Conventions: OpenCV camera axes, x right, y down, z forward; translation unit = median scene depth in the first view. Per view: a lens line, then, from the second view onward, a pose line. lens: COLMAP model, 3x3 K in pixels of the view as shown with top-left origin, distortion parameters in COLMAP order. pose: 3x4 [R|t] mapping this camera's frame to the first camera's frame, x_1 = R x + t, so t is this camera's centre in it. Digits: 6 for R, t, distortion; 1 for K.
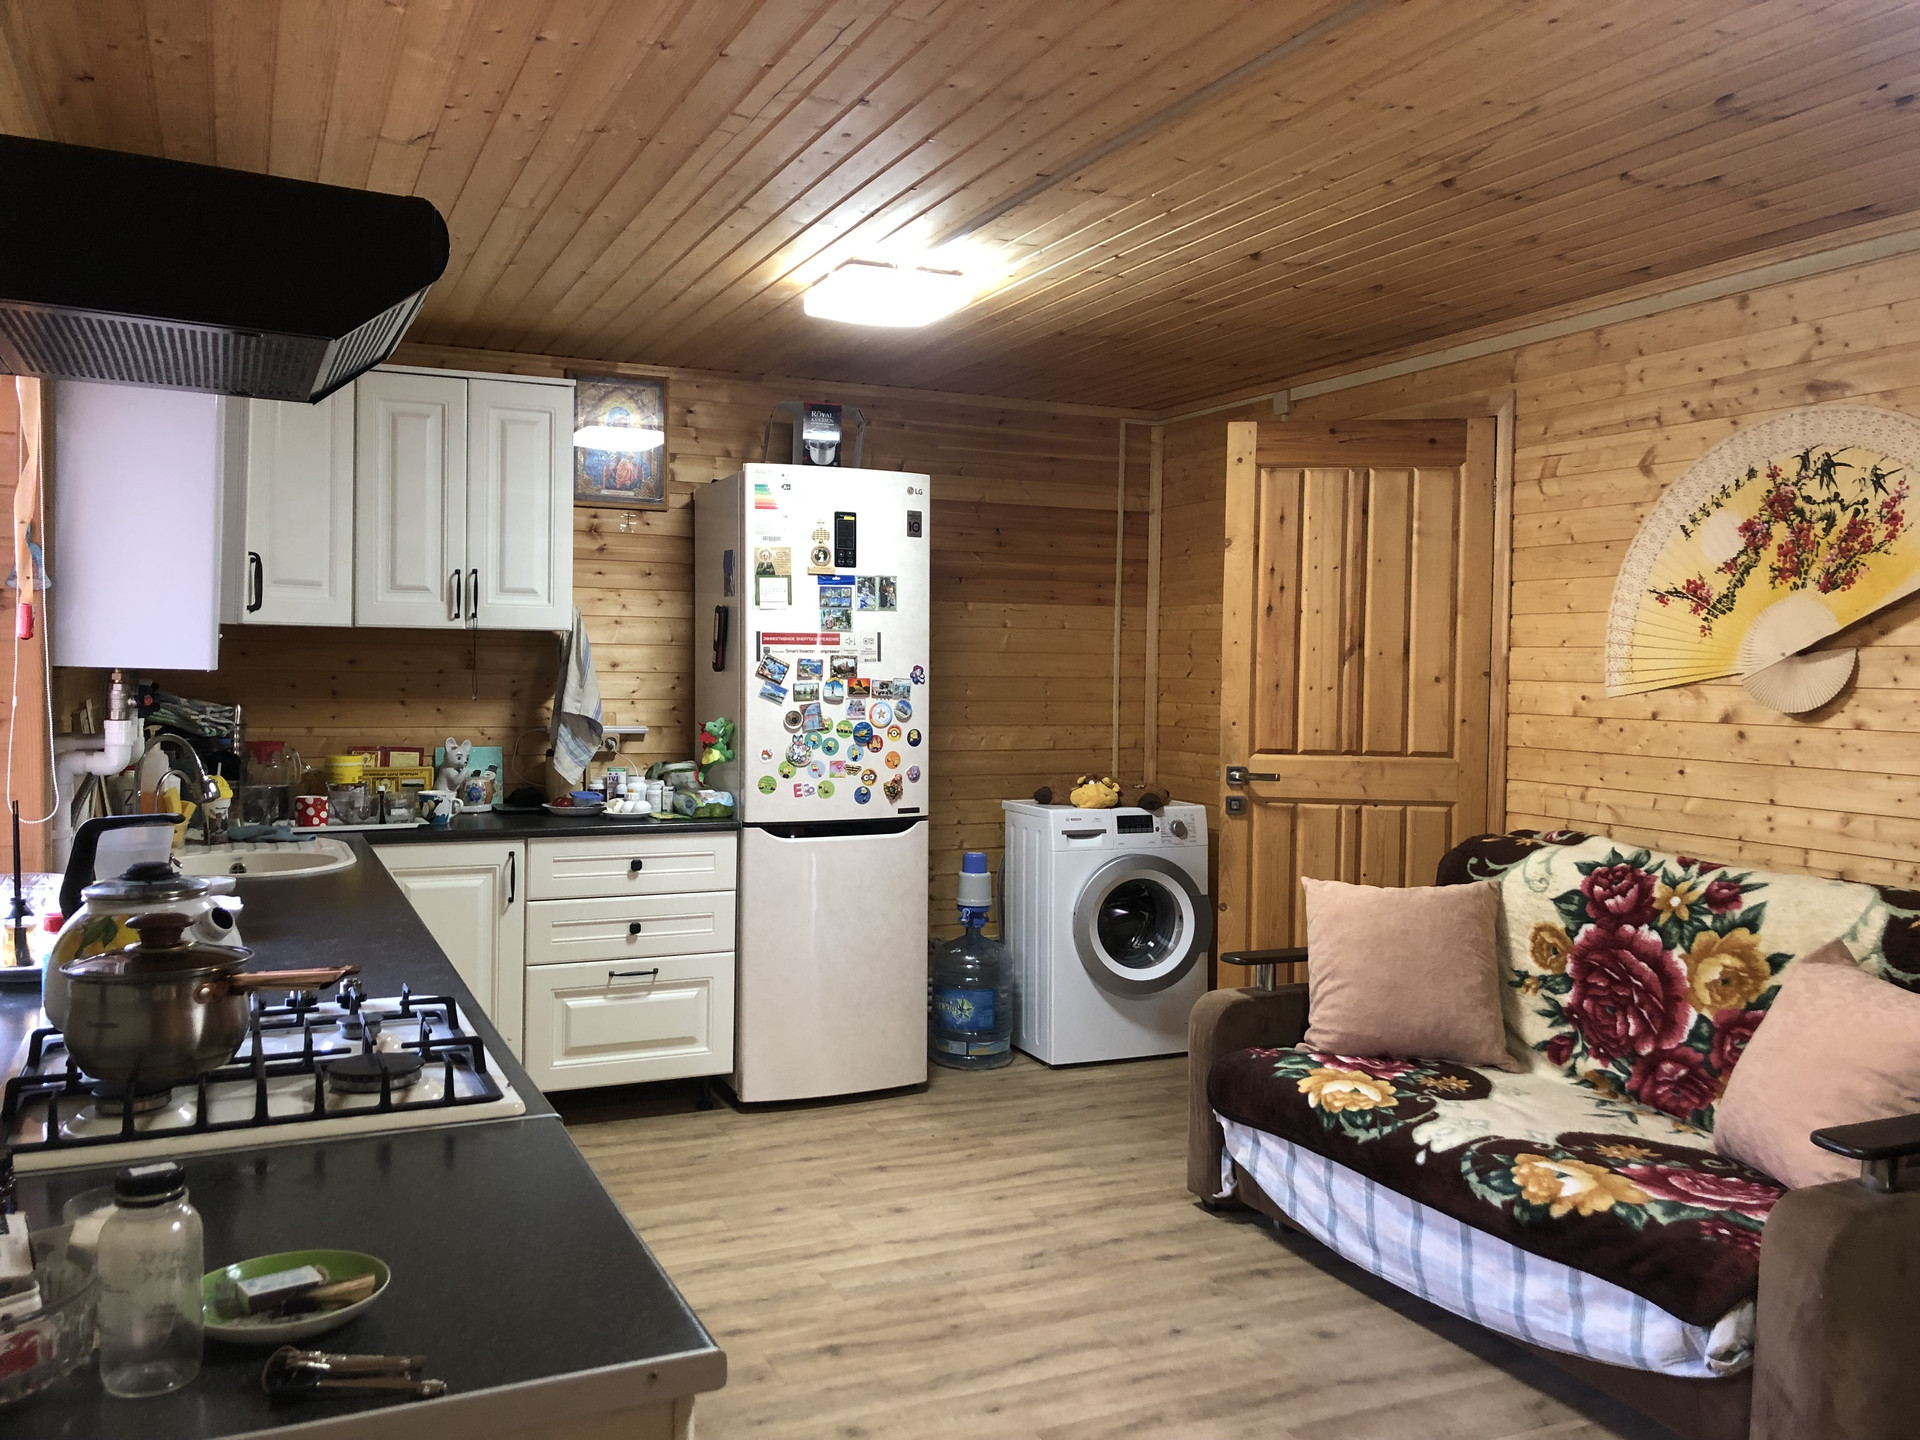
lens RADIAL K [[1587.9, 0, 984.0], [0, 1587.9, 678.7], [0, 0, 1]] dist [0.029493, -0.020747]
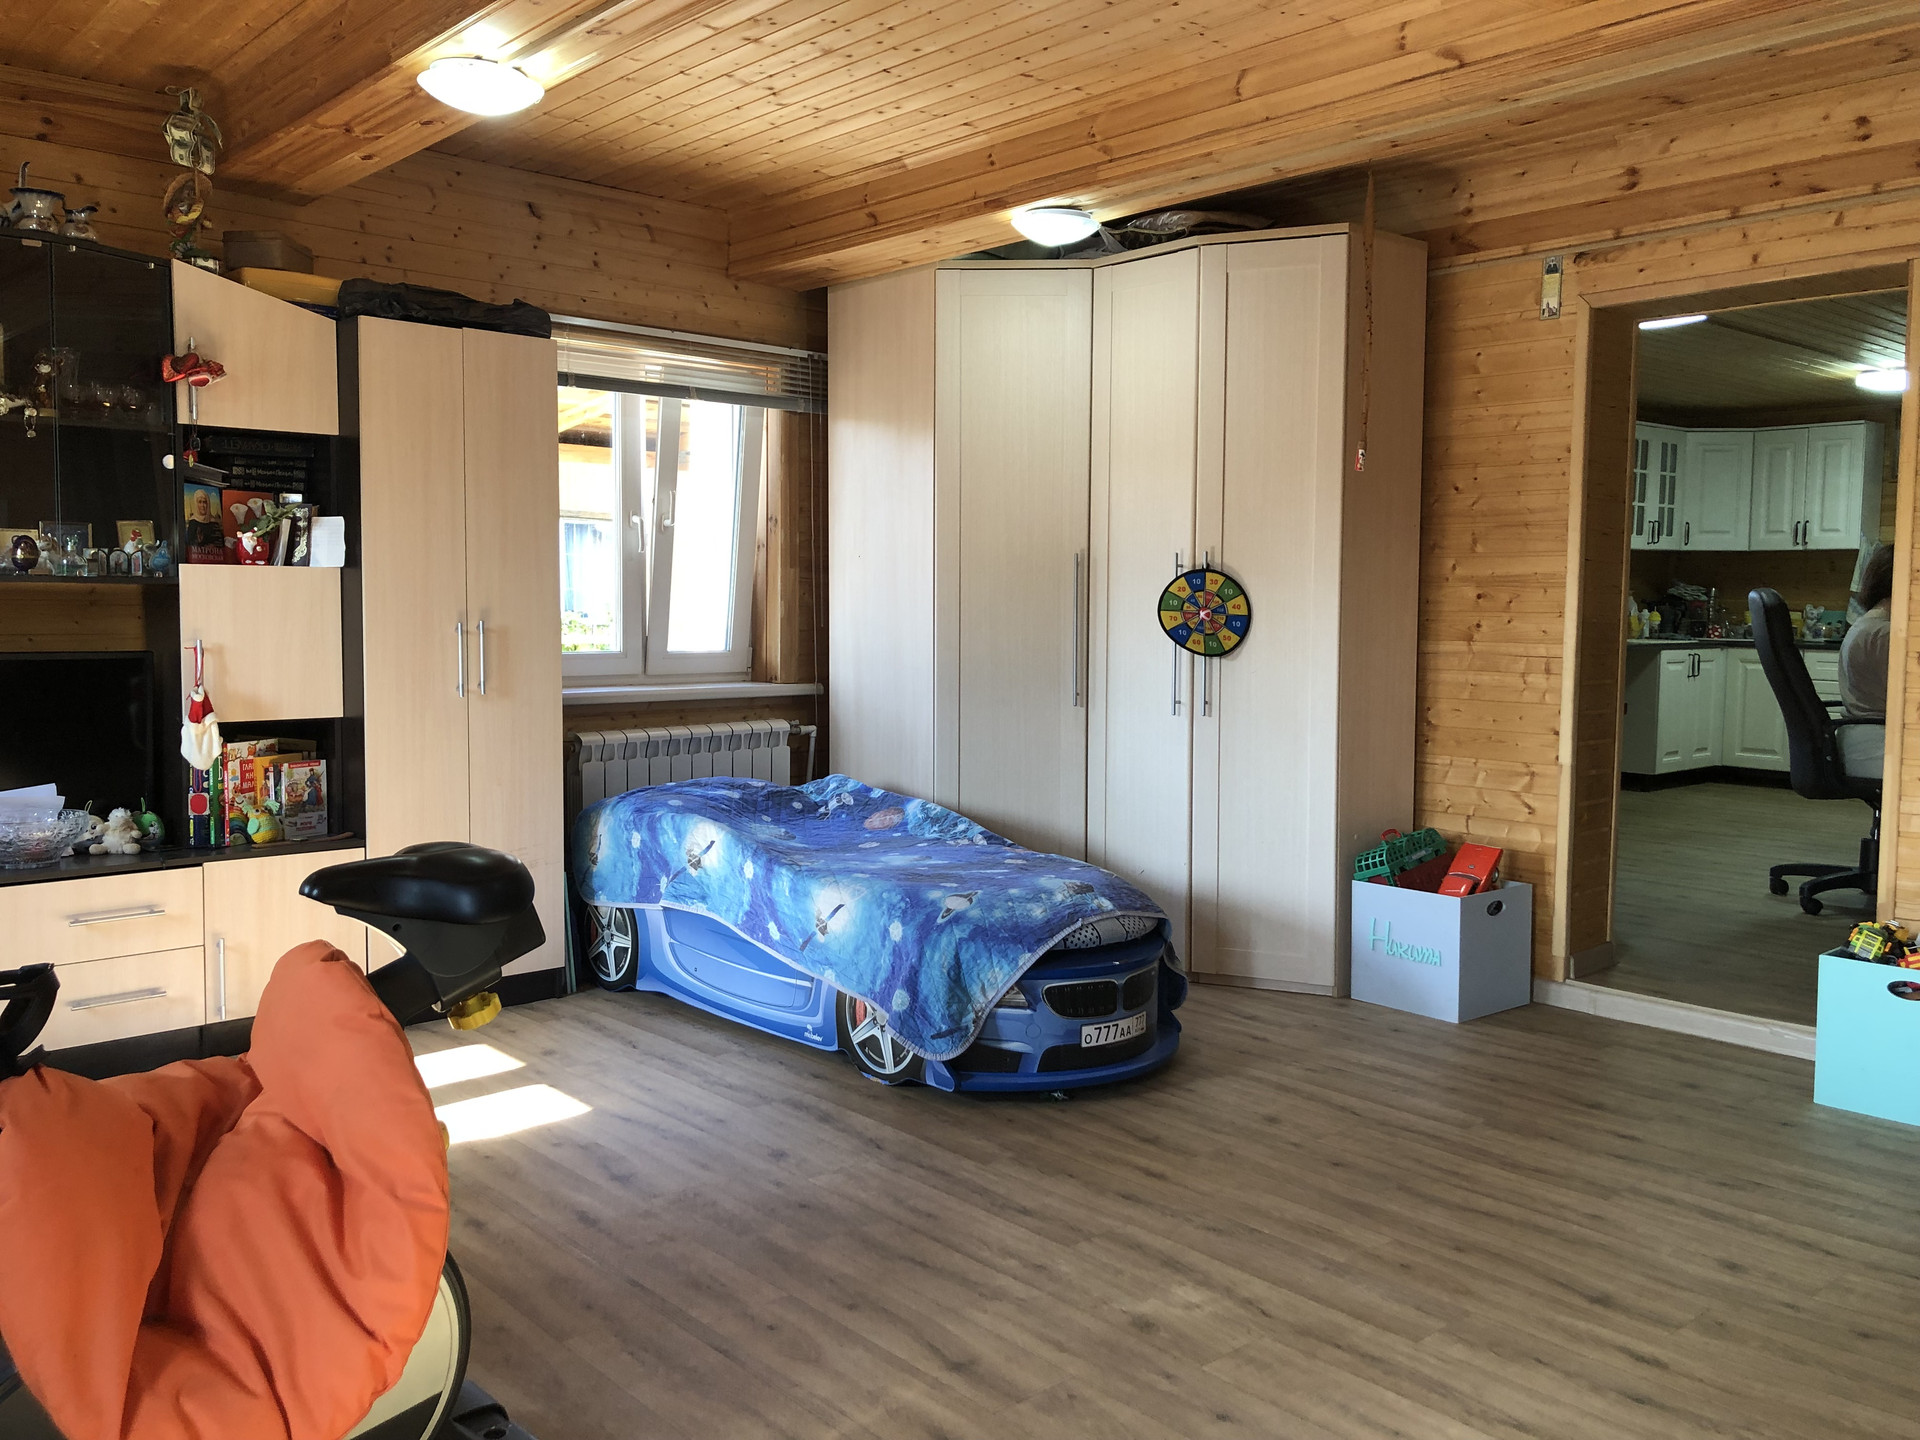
lens RADIAL K [[1587.9, 0, 958.0], [0, 1587.9, 699.2], [0, 0, 1]] dist [0.029493, -0.020747]
pose [[0.287972, 0.049954, -0.956335, 1.328374], [-0.022124, 0.998719, 0.045506, 0.090383], [0.957383, 0.008053, 0.288709, -0.628126]]
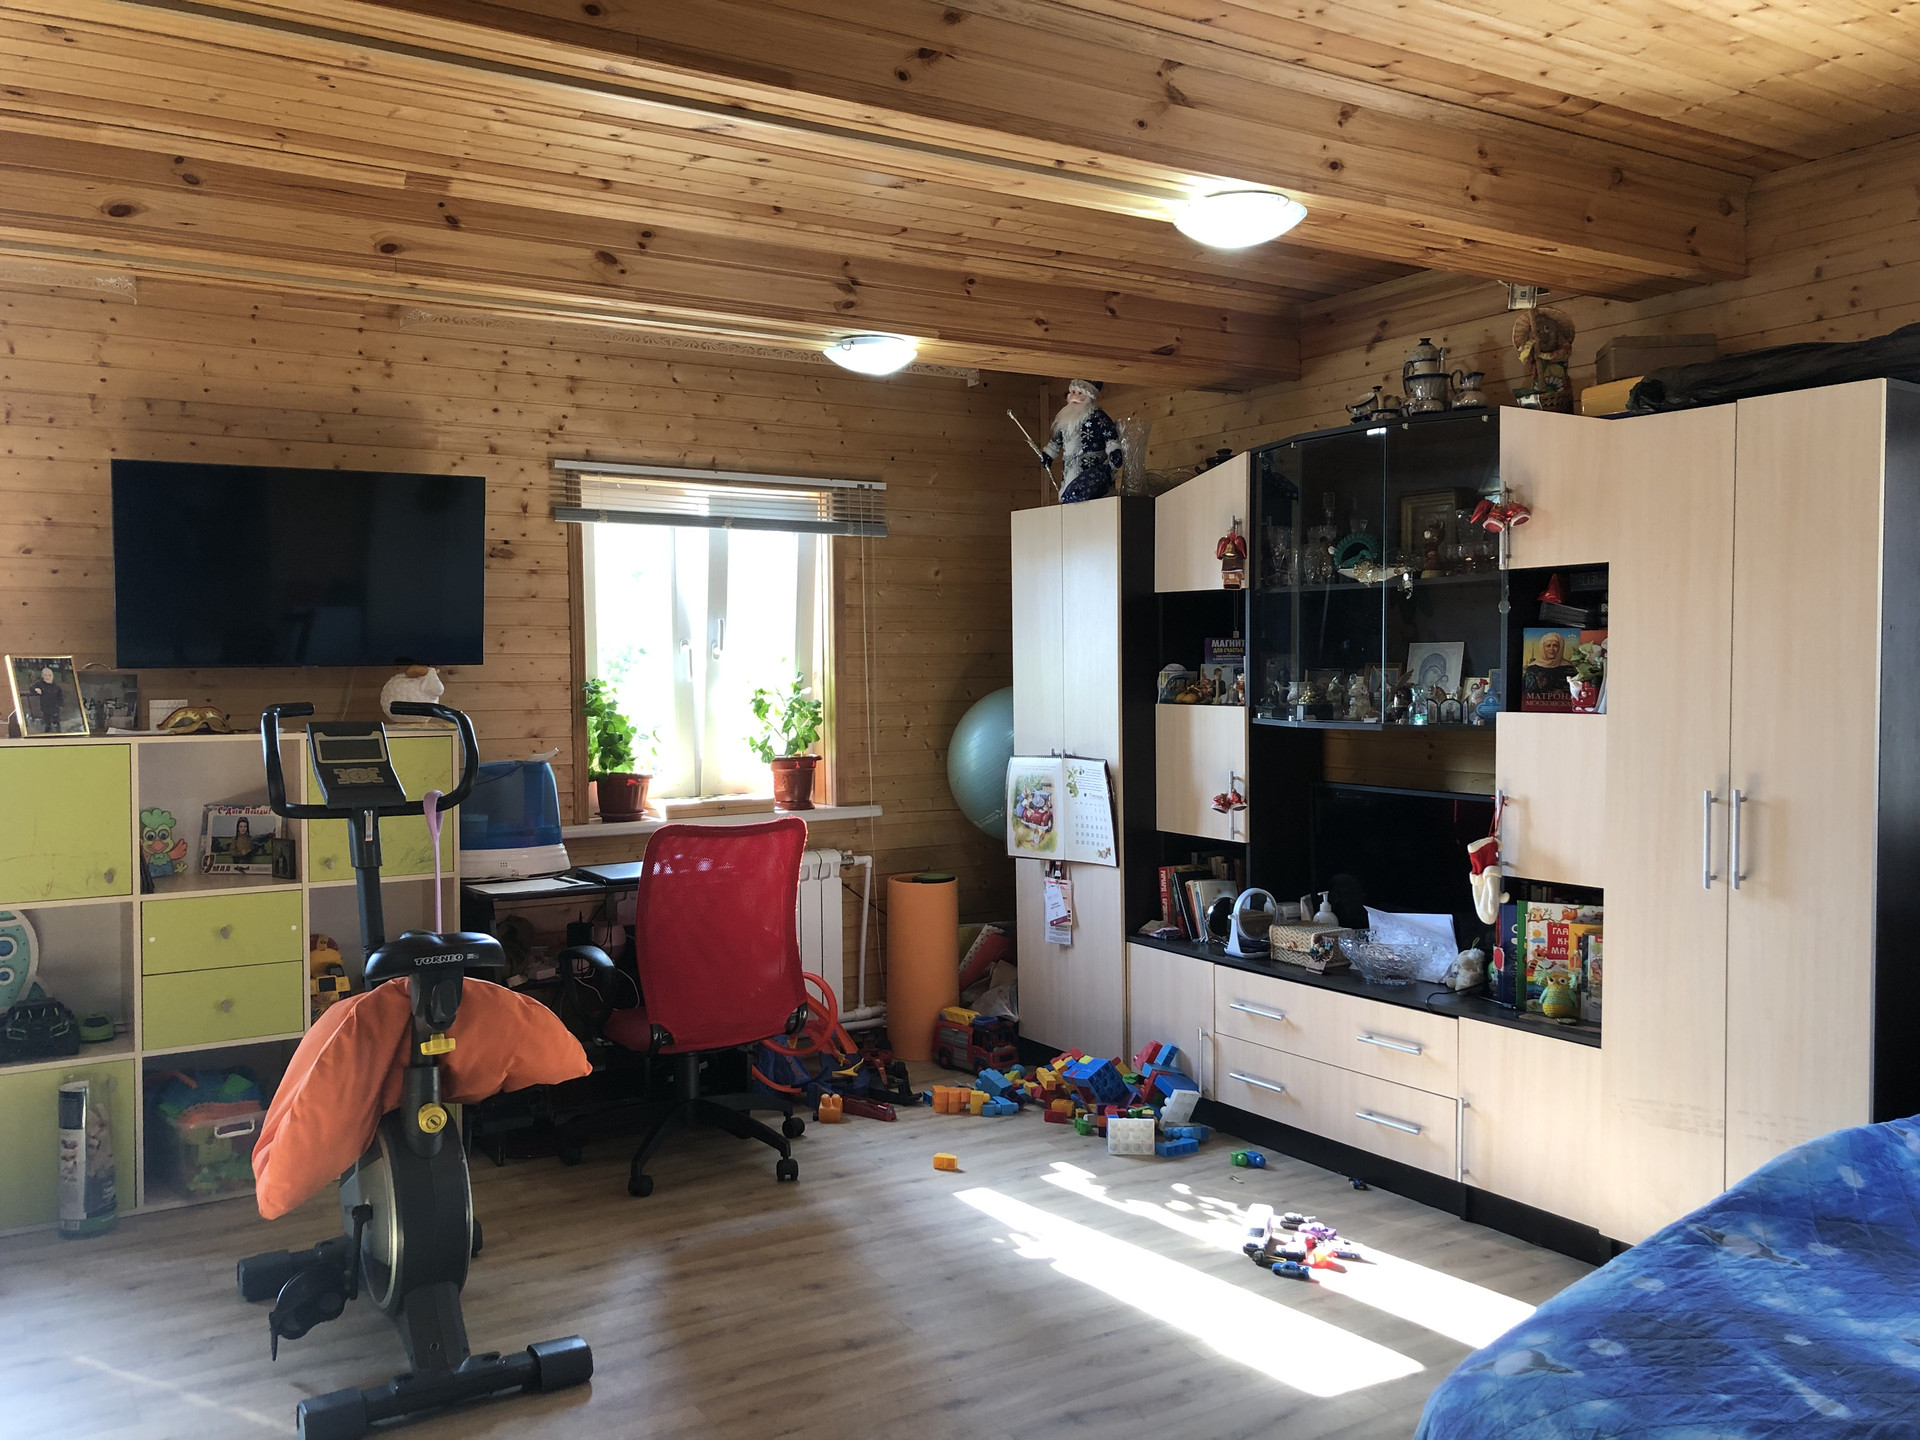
lens RADIAL K [[1587.9, 0, 963.0], [0, 1587.9, 714.4], [0, 0, 1]] dist [0.029493, -0.020747]
pose [[-0.991338, 0.003425, -0.131290, 0.770419], [-0.002682, 0.998924, 0.046308, 0.028245], [0.131307, 0.046259, -0.990262, 0.022977]]
